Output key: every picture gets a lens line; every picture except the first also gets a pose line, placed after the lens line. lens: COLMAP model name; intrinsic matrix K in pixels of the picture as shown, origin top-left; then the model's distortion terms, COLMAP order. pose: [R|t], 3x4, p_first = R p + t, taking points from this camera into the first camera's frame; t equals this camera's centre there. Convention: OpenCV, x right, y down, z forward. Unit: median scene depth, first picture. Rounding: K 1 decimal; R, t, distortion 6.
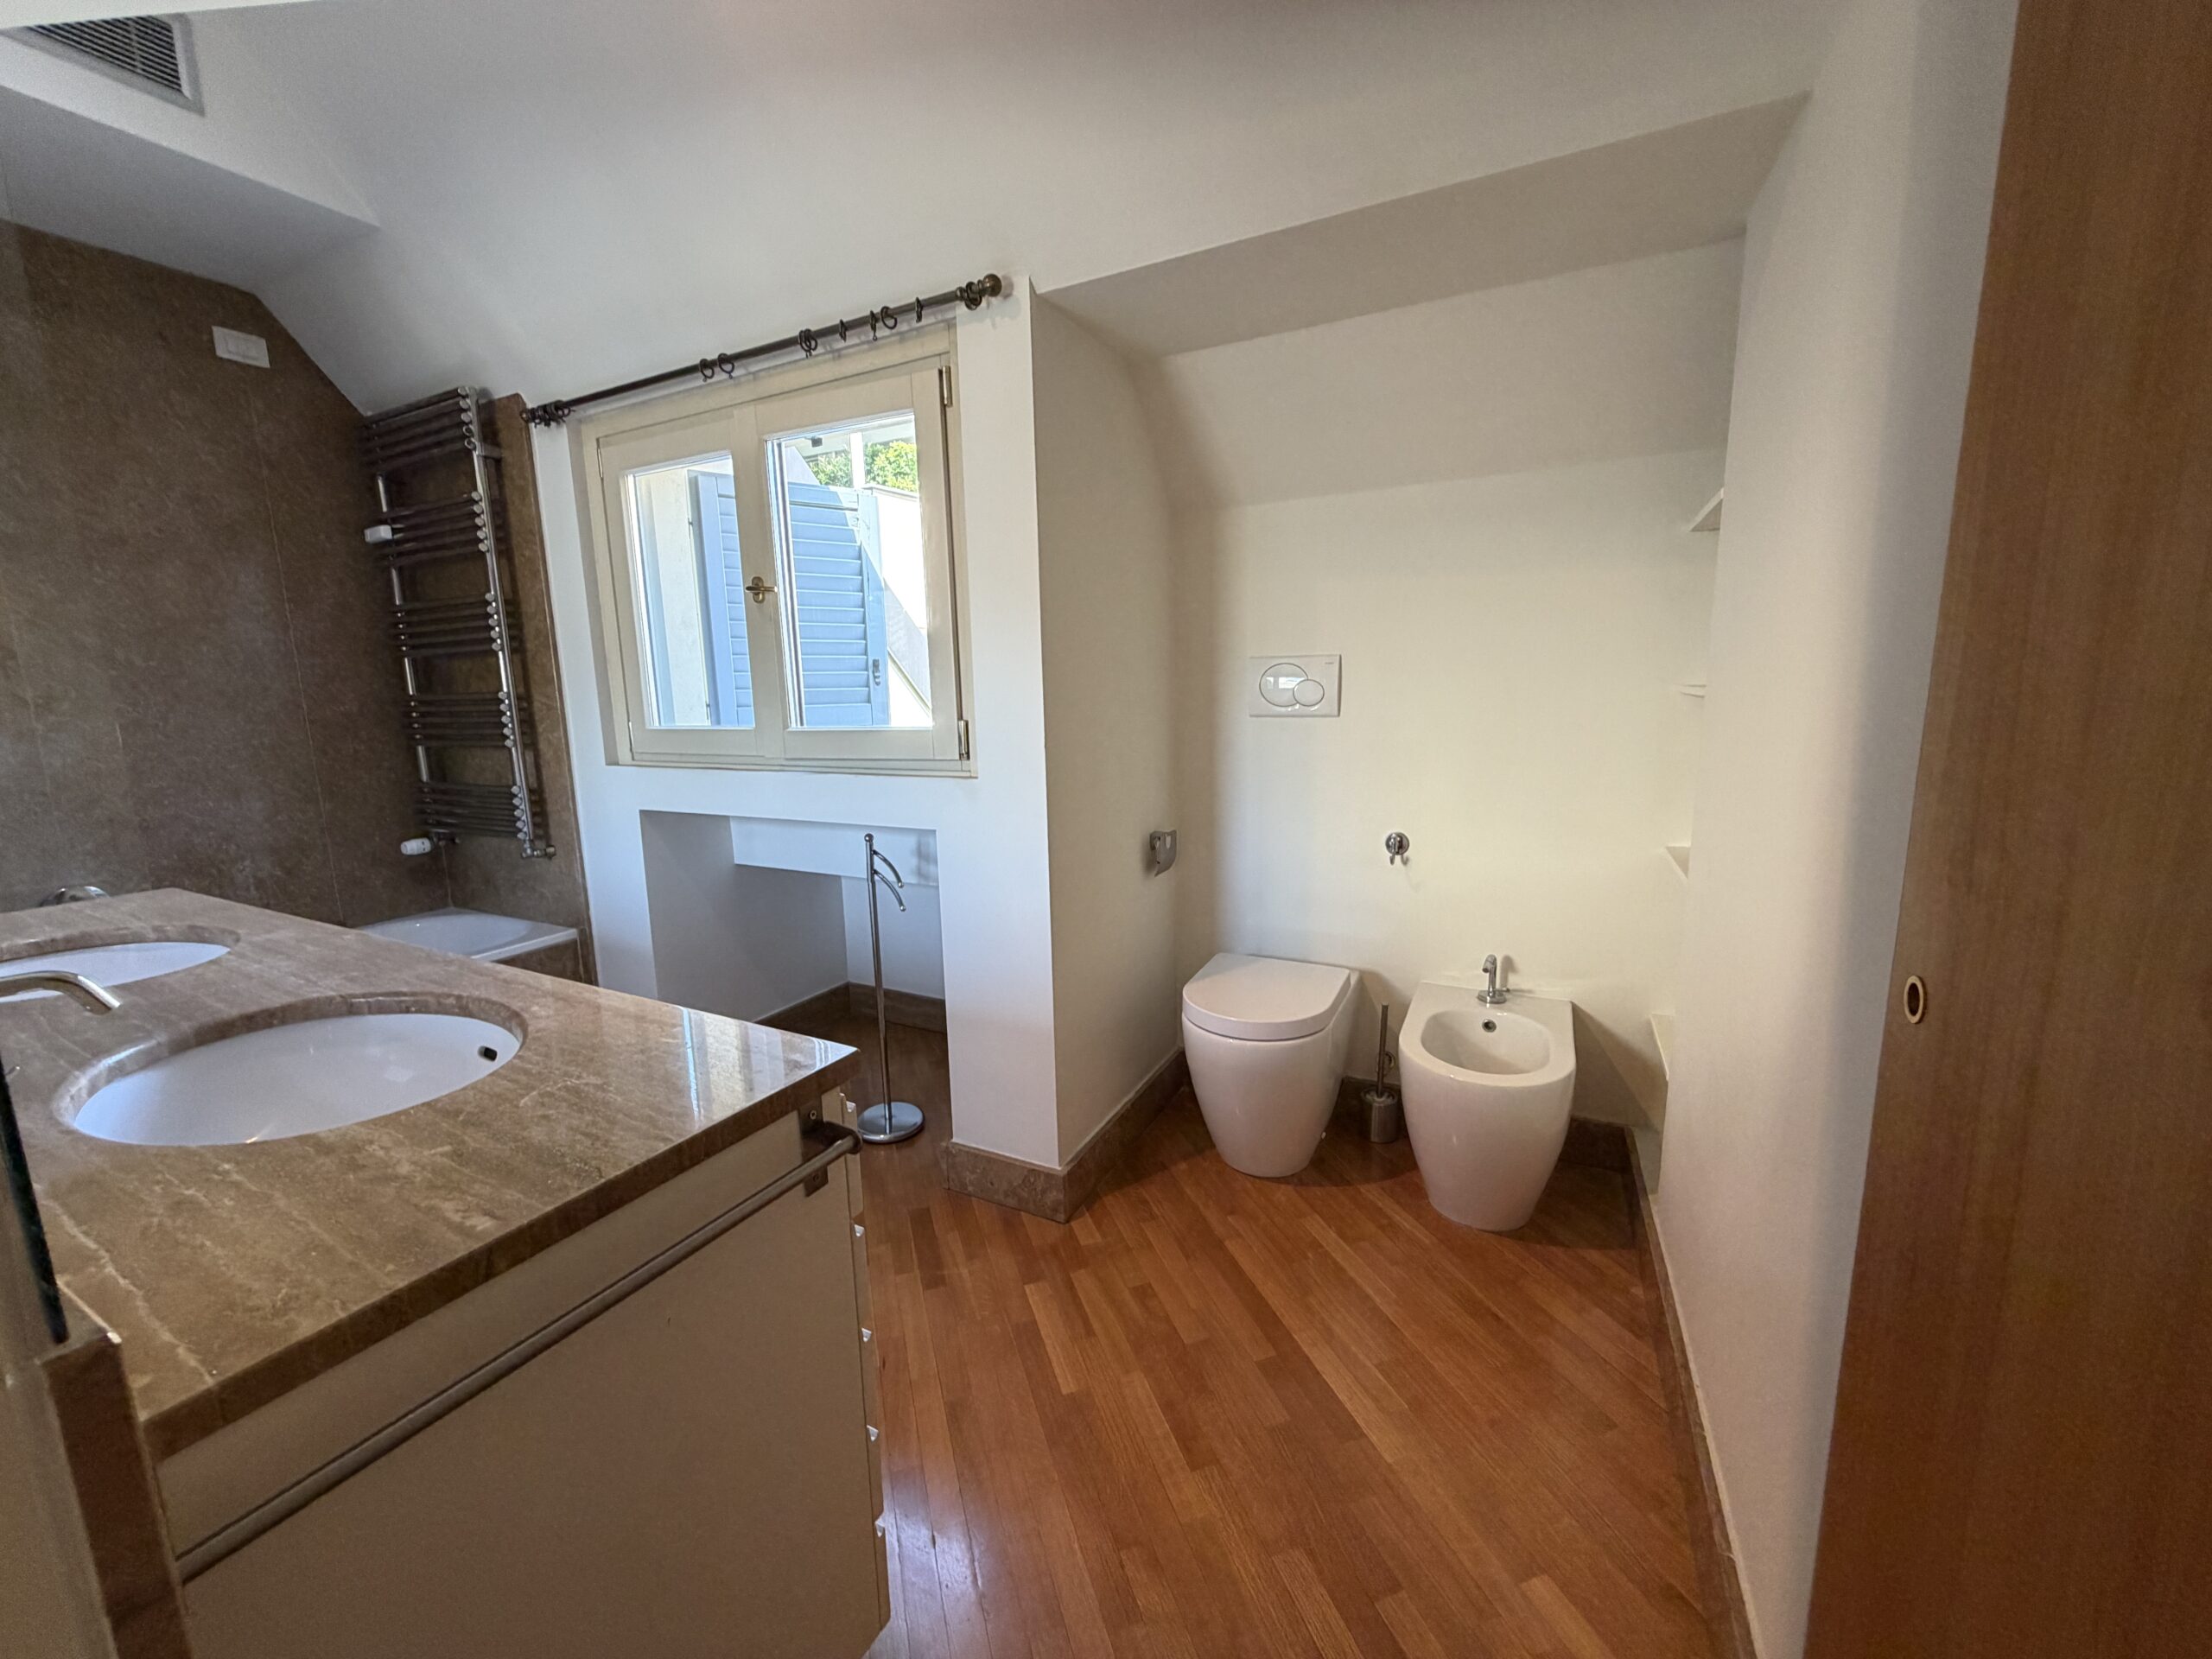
lens RADIAL K [[883.7, 0, 1107.0], [0, 883.7, 834.7], [0, 0, 1]] dist [-0.000361, -0.000313]
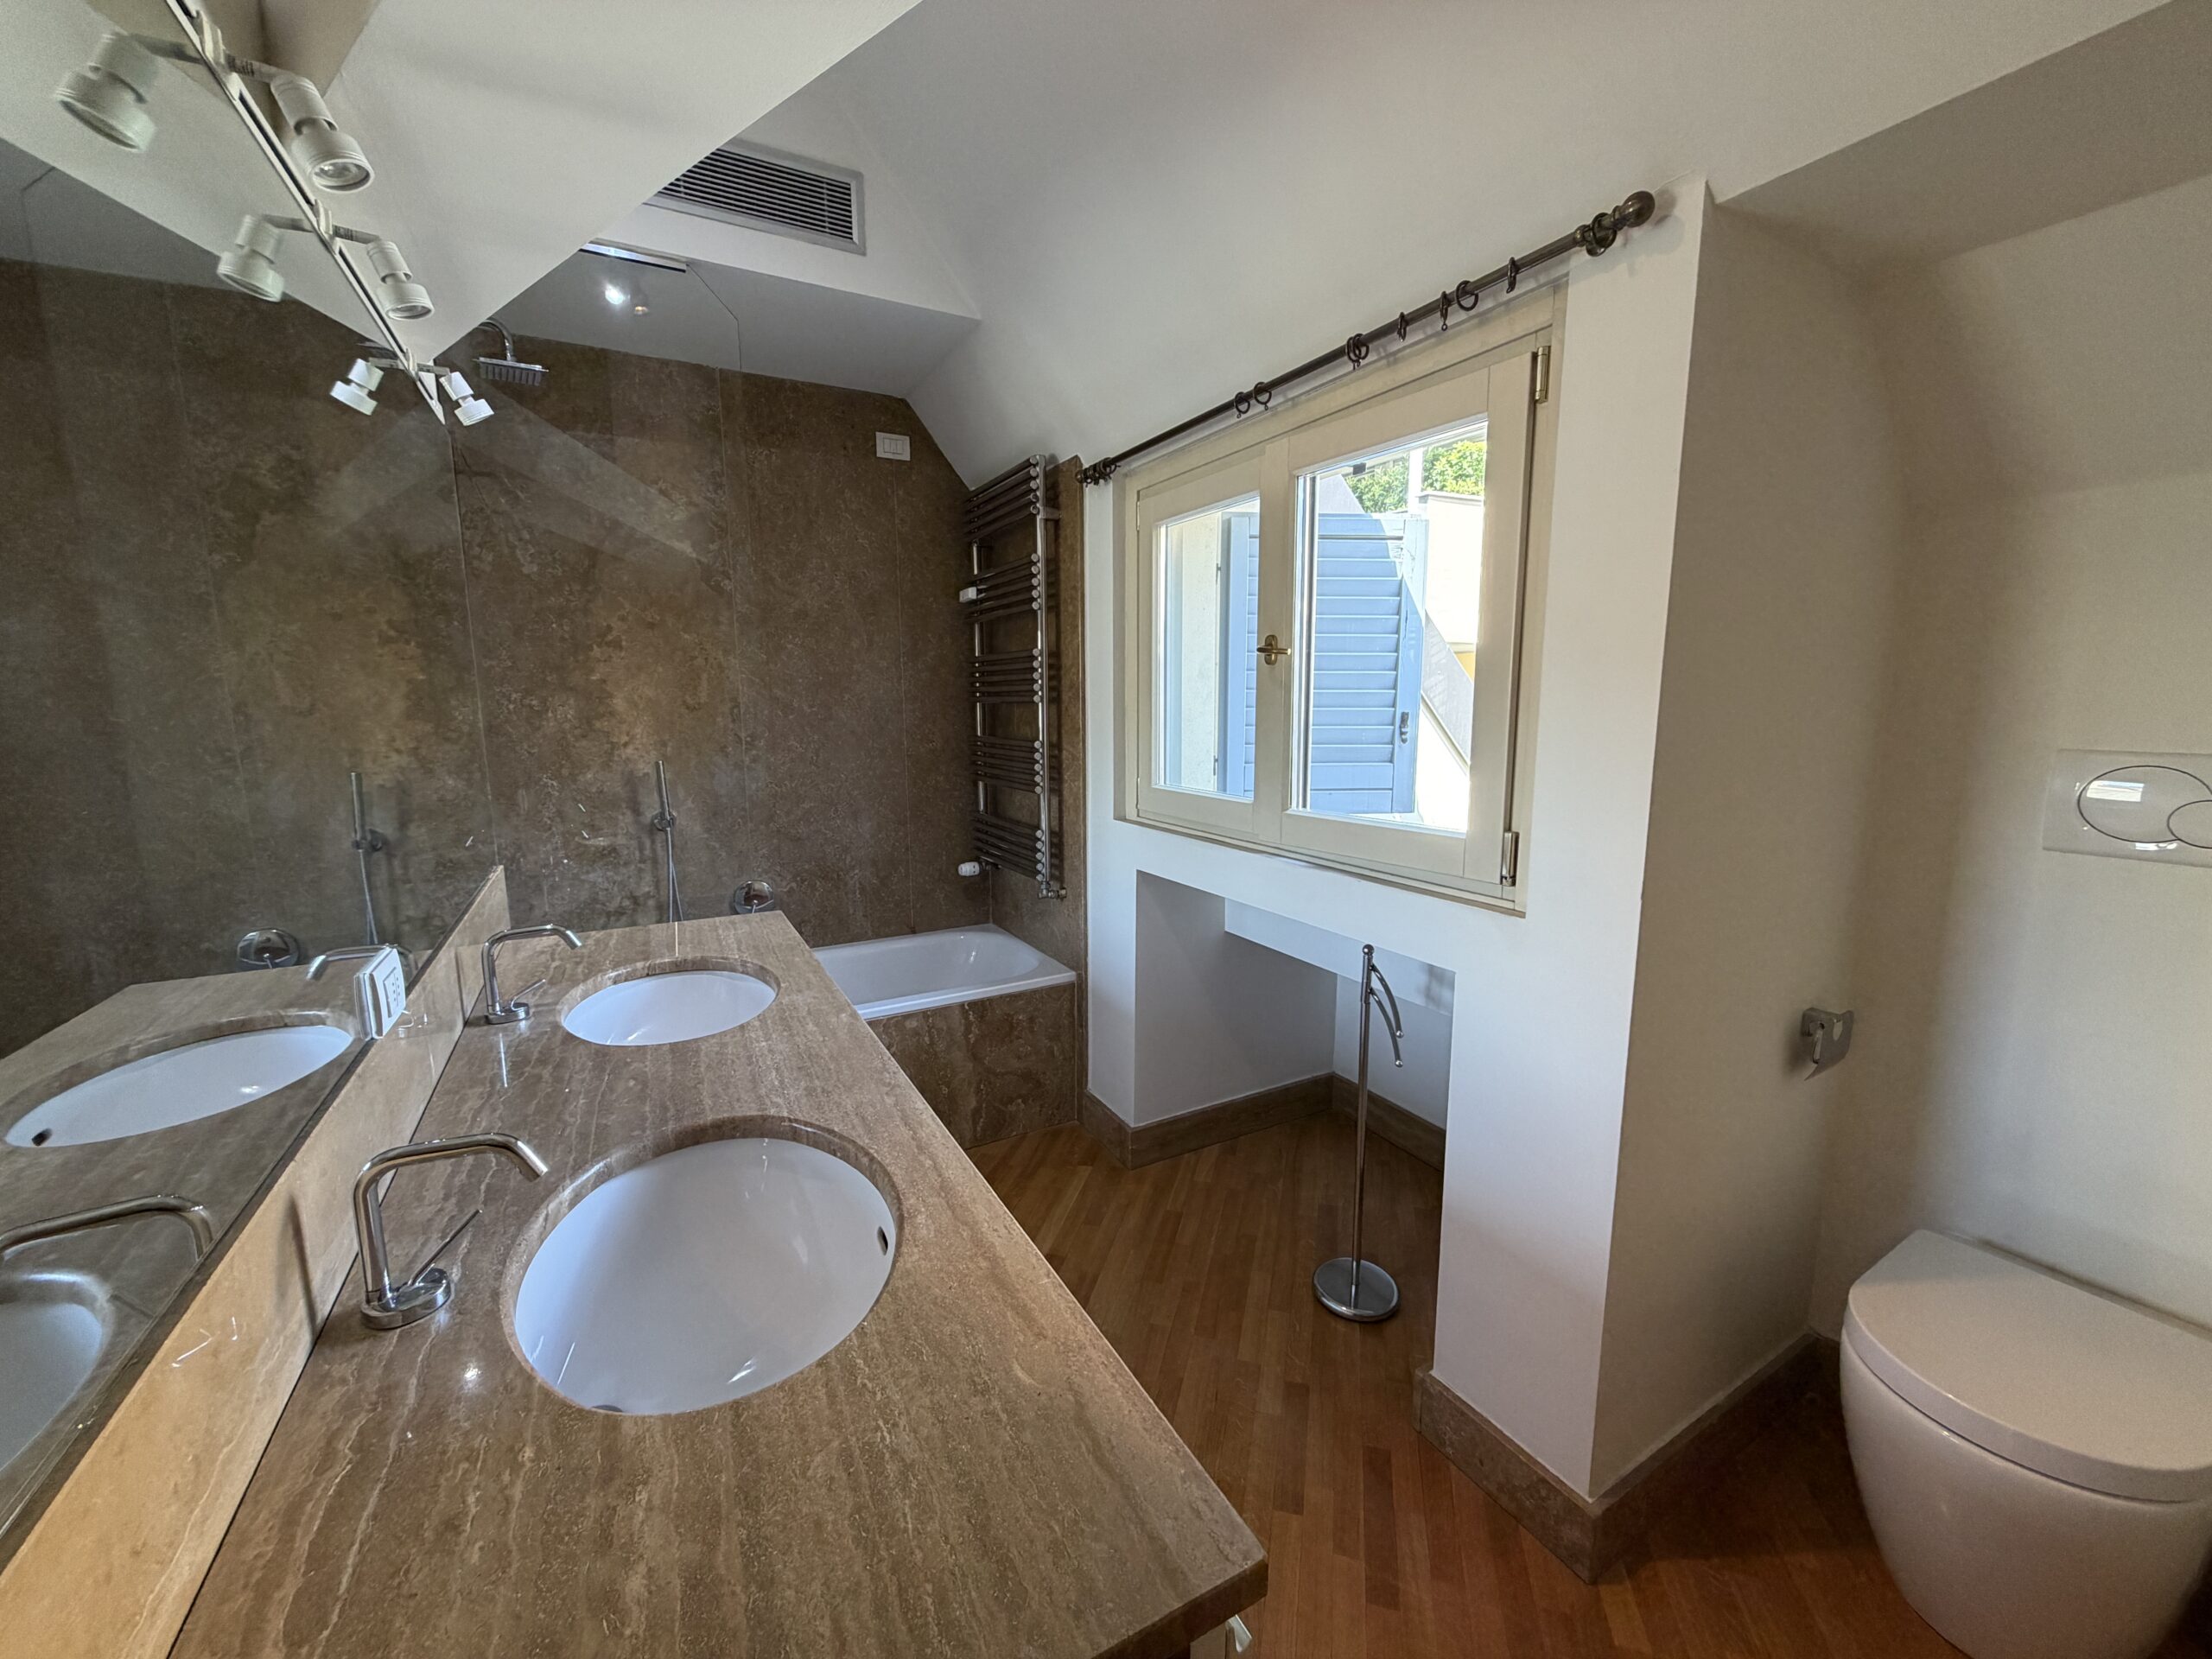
lens RADIAL K [[883.7, 0, 1100.4], [0, 883.7, 830.4], [0, 0, 1]] dist [-0.000361, -0.000313]
pose [[0.832799, 0.100502, -0.544375, -0.041419], [-0.106364, 0.994109, 0.020813, -0.092299], [0.543260, 0.040569, 0.838584, 0.173969]]
